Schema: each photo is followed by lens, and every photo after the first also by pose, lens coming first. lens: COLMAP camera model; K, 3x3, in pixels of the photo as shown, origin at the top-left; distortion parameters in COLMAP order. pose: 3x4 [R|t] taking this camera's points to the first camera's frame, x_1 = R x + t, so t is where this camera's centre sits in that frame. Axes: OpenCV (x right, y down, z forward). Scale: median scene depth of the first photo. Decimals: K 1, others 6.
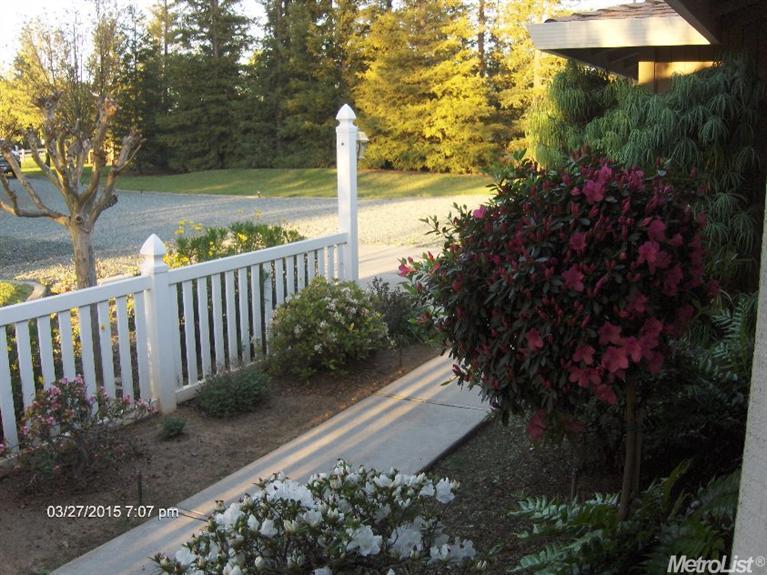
lens RADIAL K [[818.4, 0, 383.5], [0, 818.4, 287.5], [0, 0, 1]] dist [-0.222200, 0.148200]
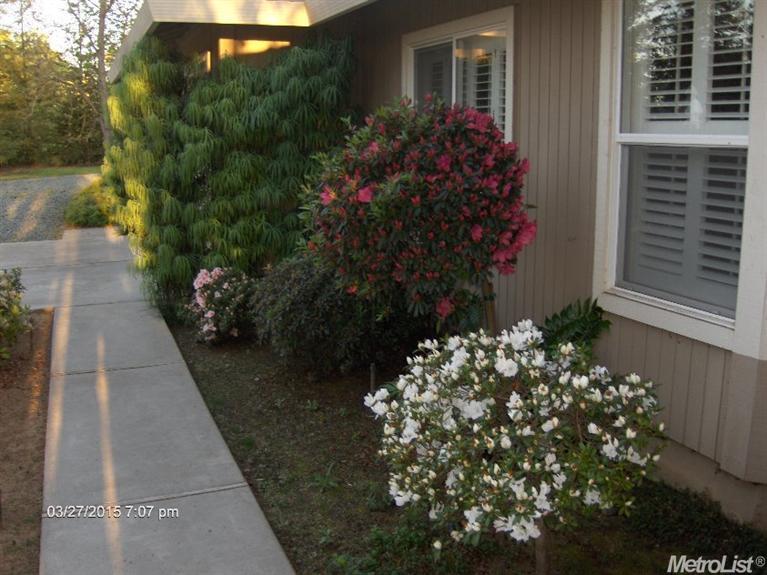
lens RADIAL K [[818.4, 0, 383.5], [0, 818.4, 287.5], [0, 0, 1]] dist [-0.222200, 0.148200]
pose [[0.630599, -0.144078, 0.762618, -0.464899], [0.136293, 0.987905, 0.073941, 0.014487], [-0.764047, 0.057313, 0.642609, 0.113871]]
